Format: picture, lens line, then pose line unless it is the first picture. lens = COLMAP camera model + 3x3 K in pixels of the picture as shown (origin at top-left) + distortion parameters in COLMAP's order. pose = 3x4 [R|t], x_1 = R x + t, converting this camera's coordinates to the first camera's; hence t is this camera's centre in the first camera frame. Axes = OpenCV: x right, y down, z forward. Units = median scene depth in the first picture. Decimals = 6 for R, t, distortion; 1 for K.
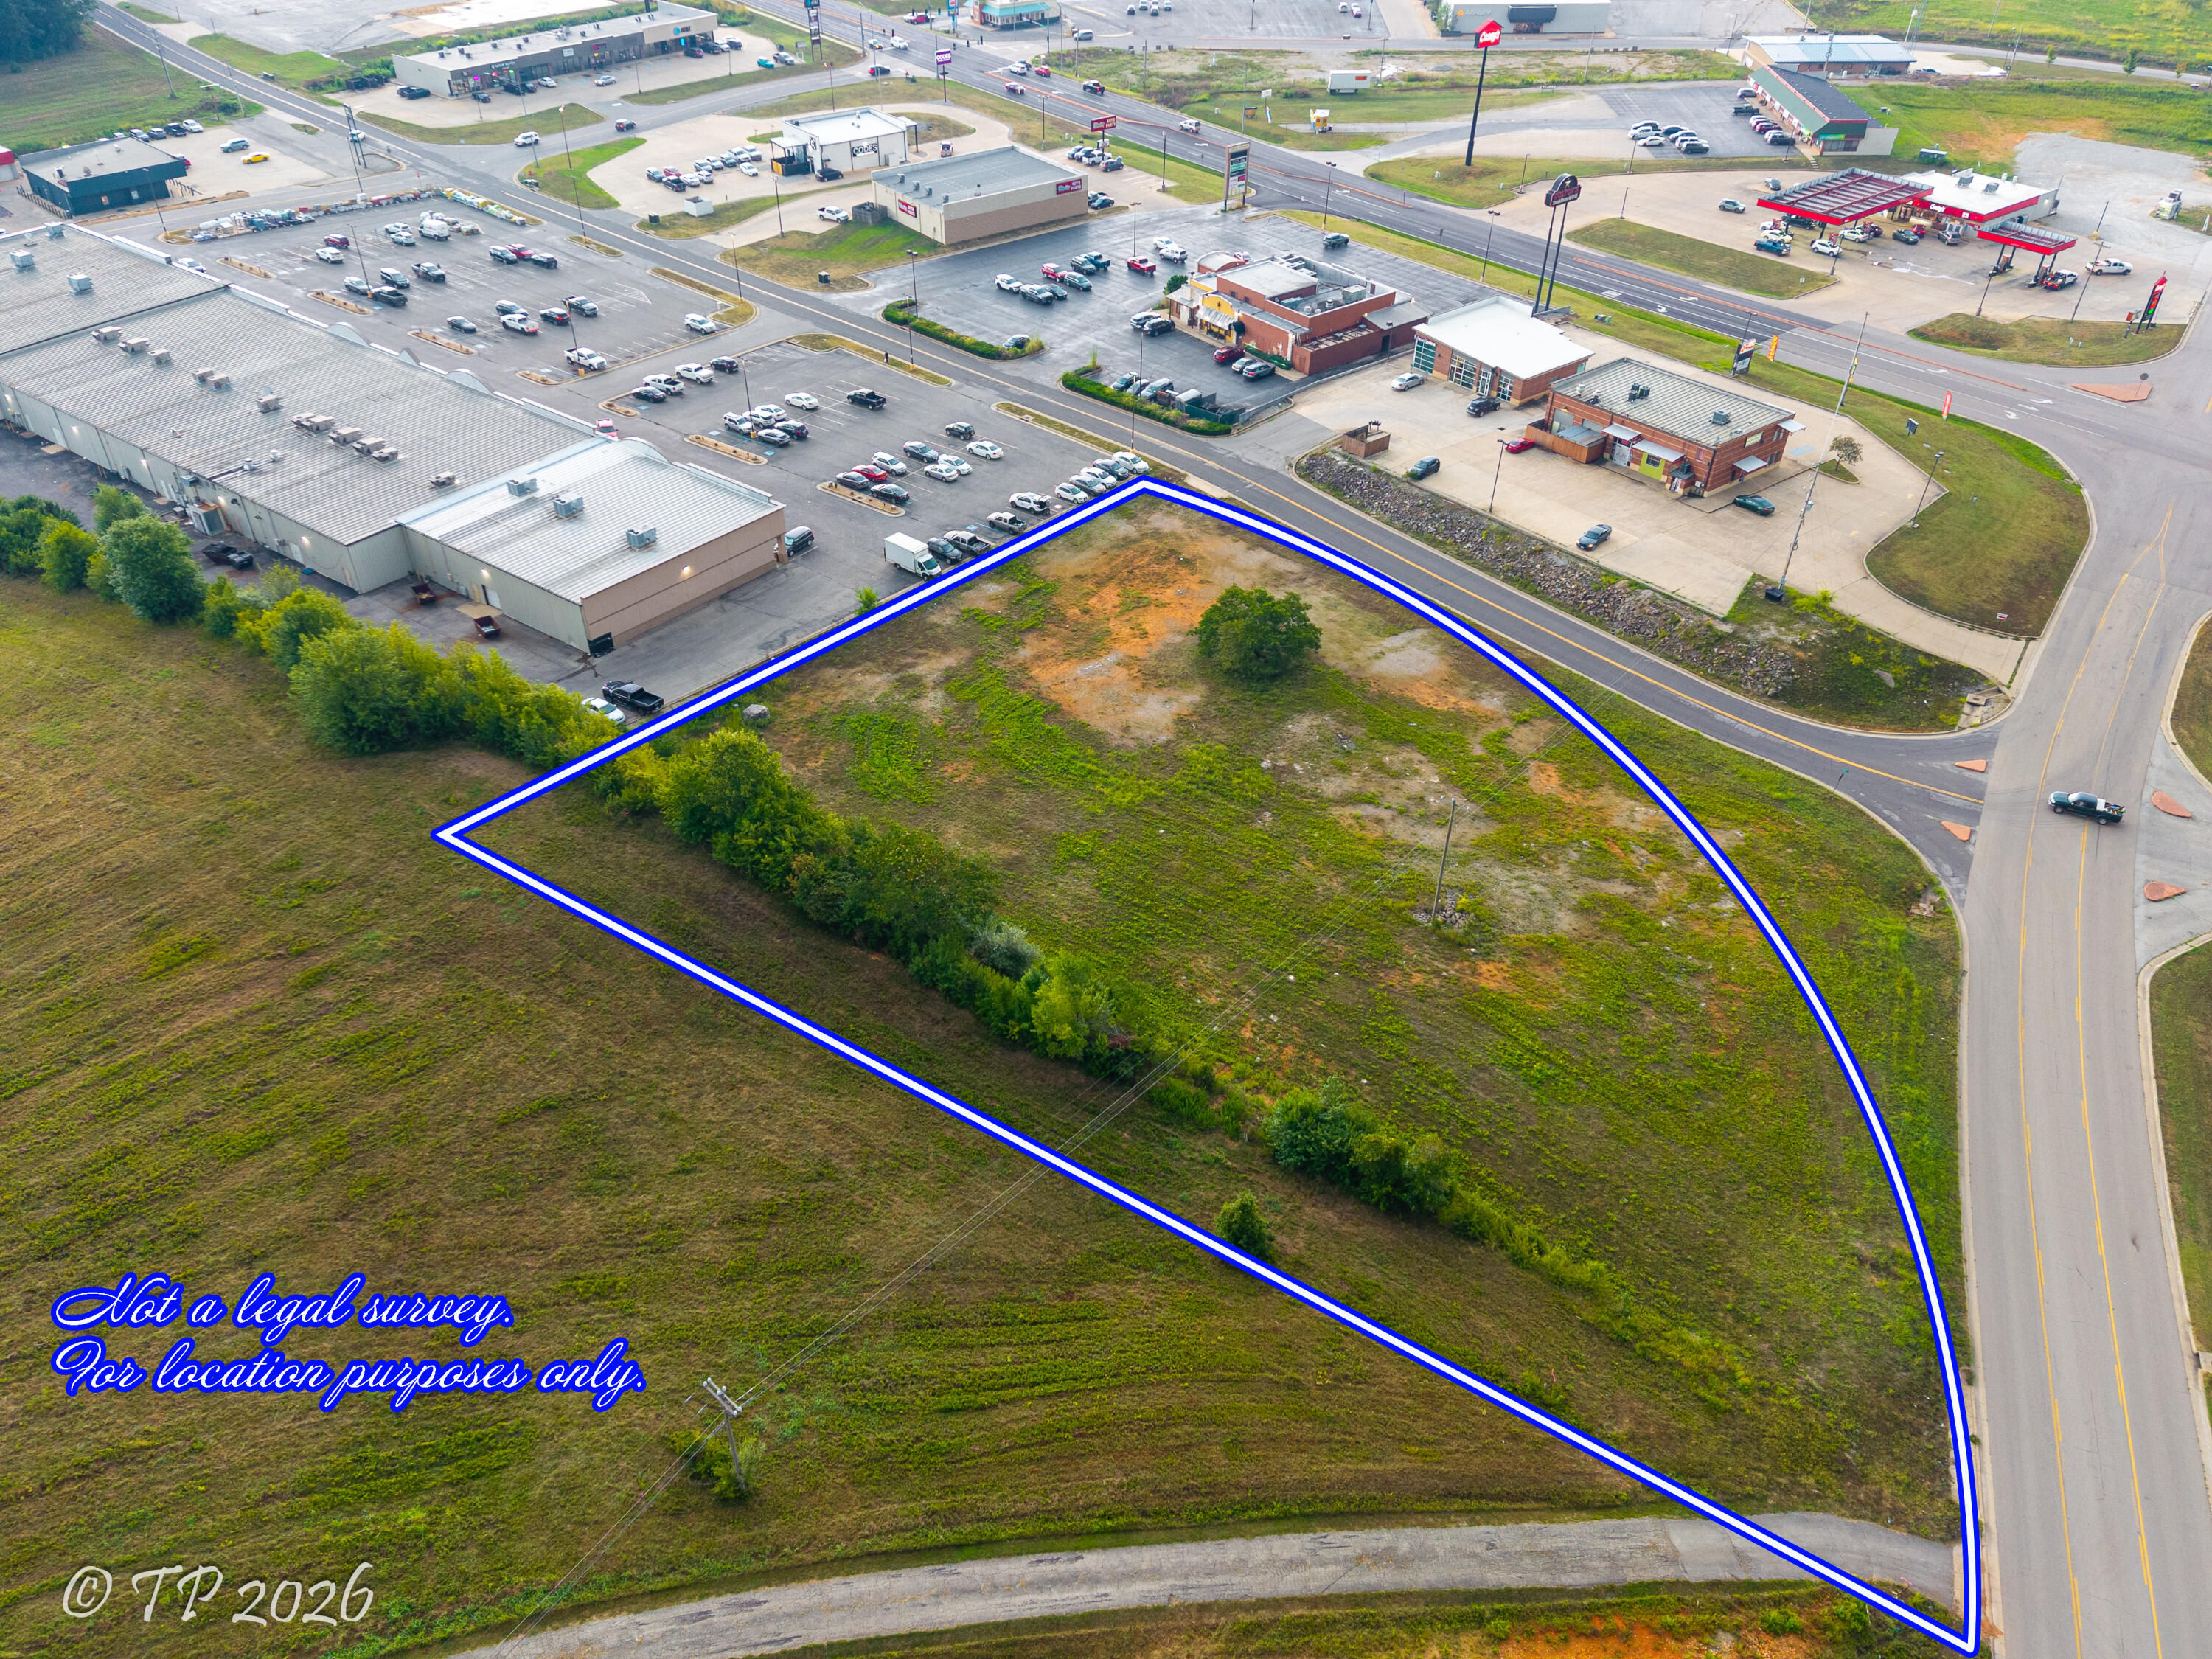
lens RADIAL K [[1573.0, 0, 1100.8], [0, 1573.0, 877.1], [0, 0, 1]] dist [0.207696, -0.172878]
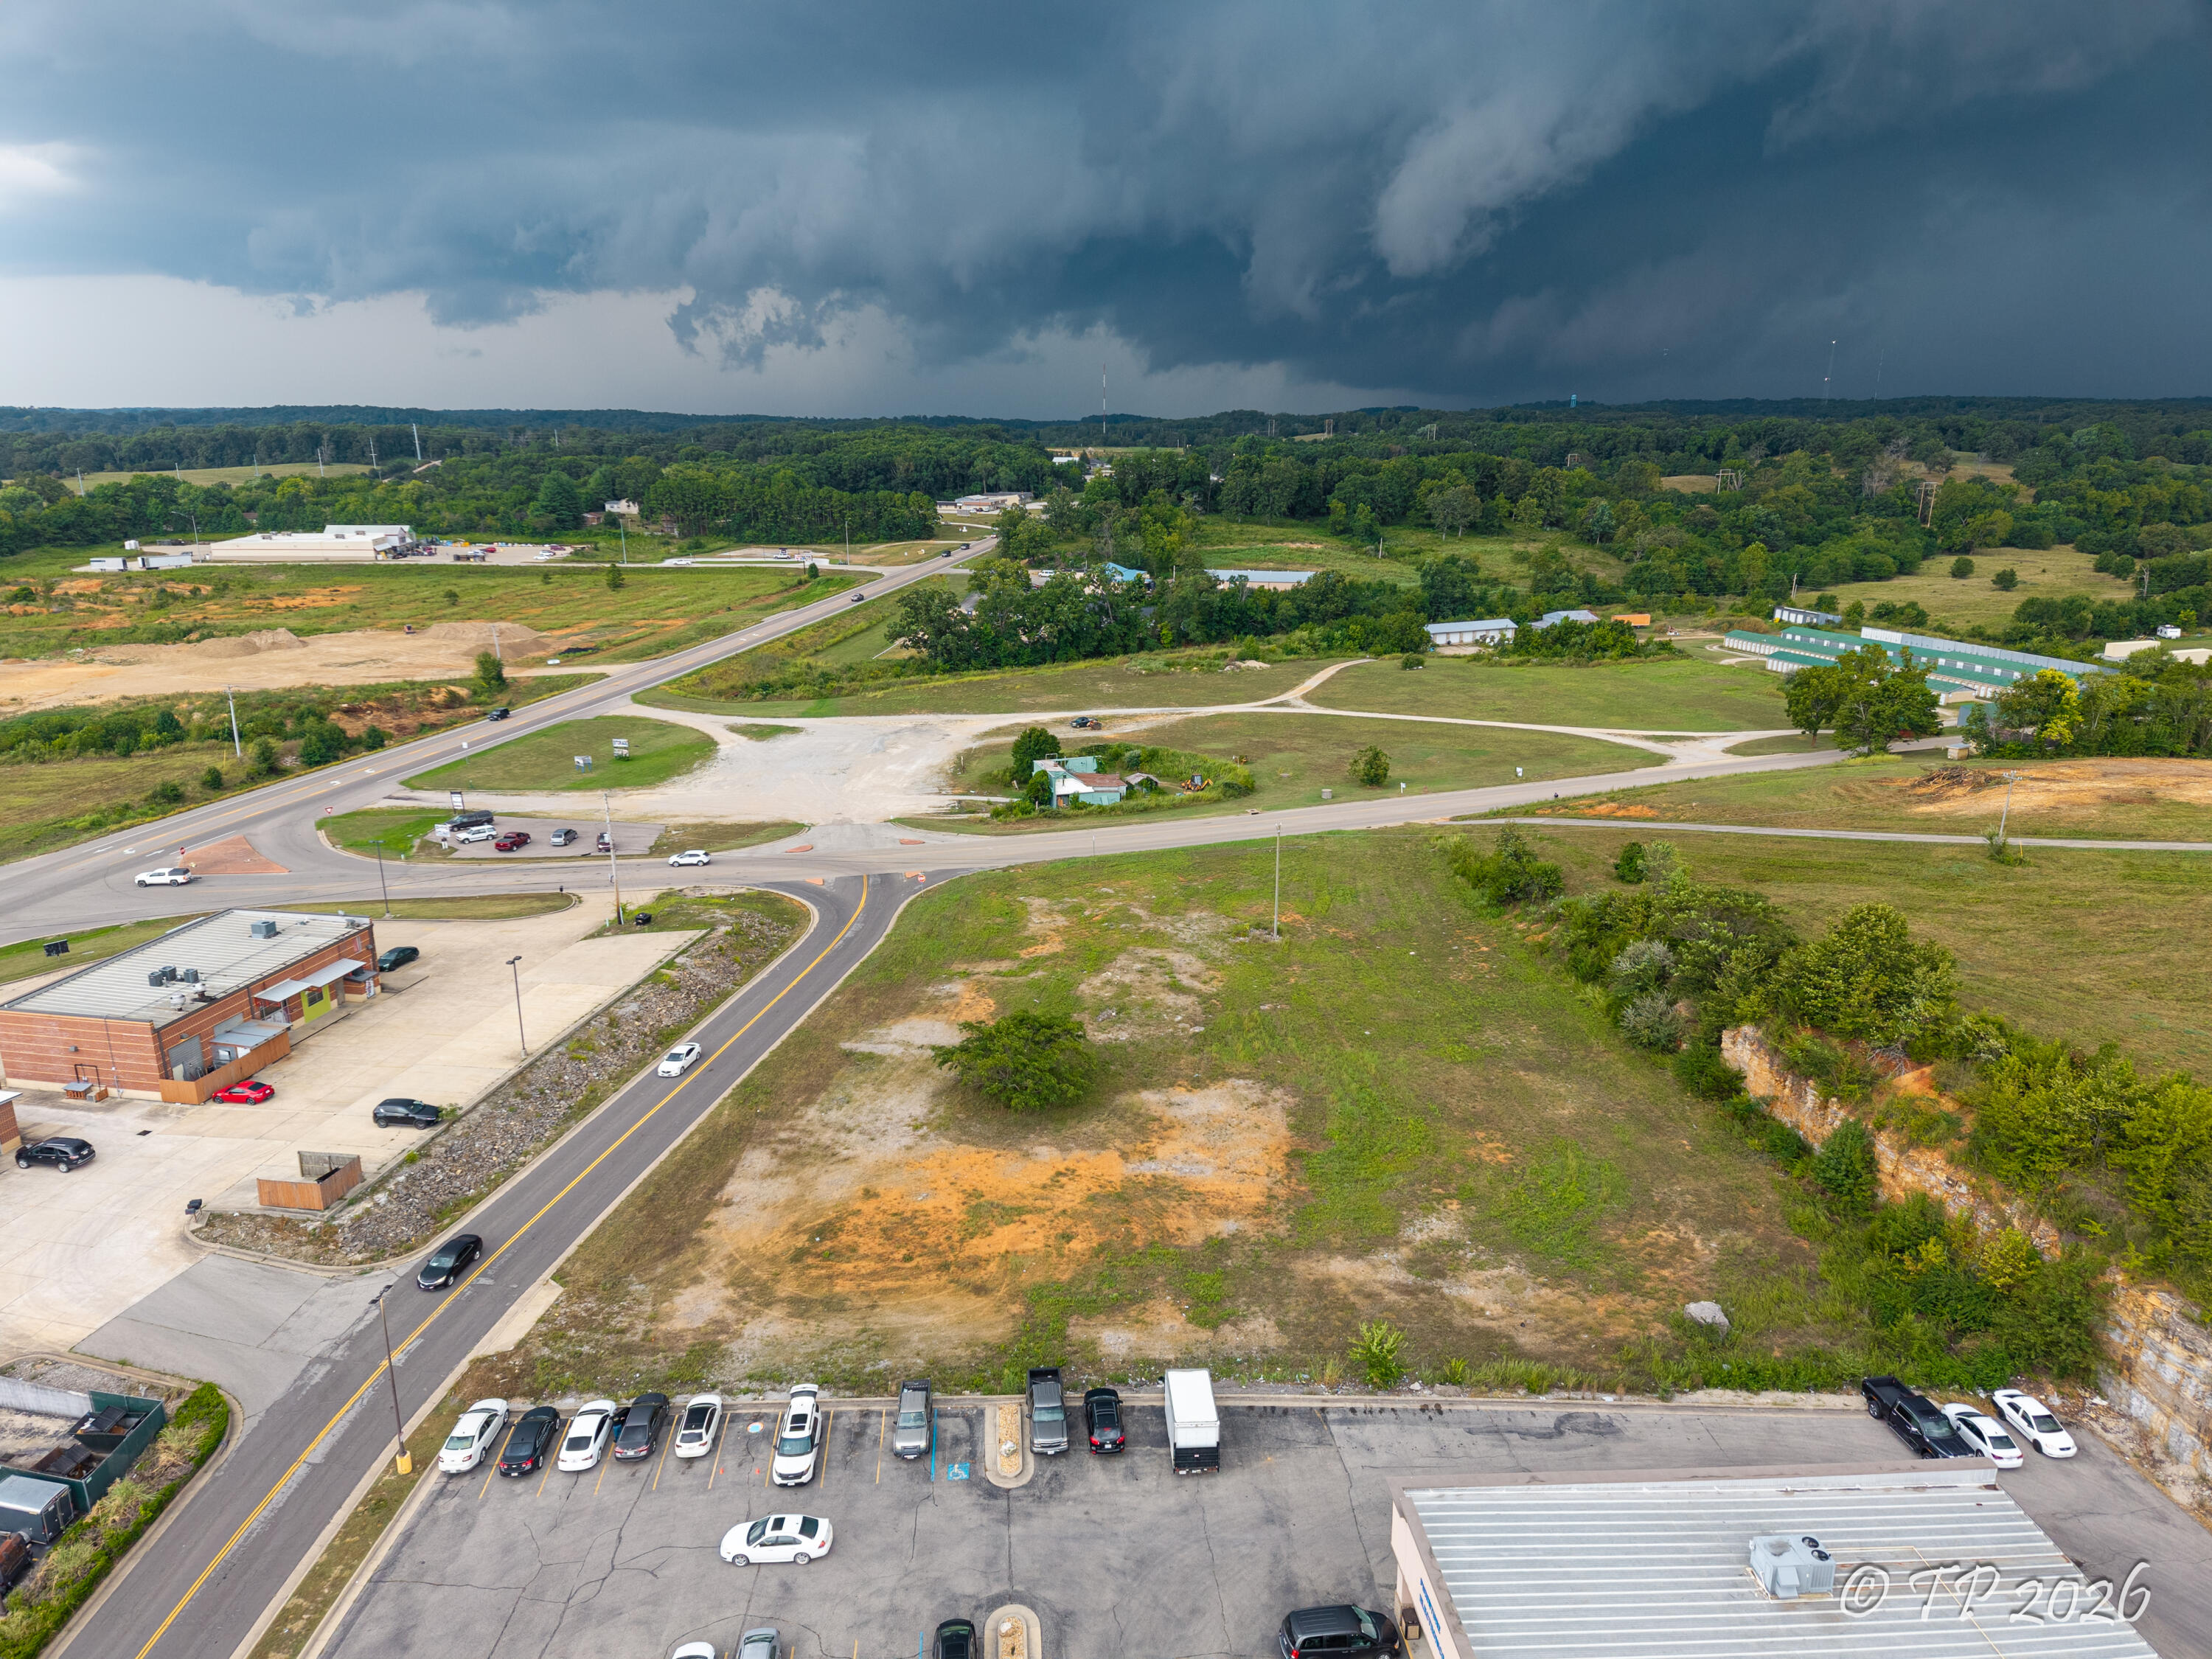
lens RADIAL K [[1403.6, 0, 1095.0], [0, 1403.6, 833.3], [0, 0, 1]] dist [0.243086, -0.231598]
pose [[-0.655273, -0.218791, 0.723013, -0.336265], [0.462635, 0.640392, 0.613080, -0.529570], [-0.597148, 0.736226, -0.318411, 0.924224]]
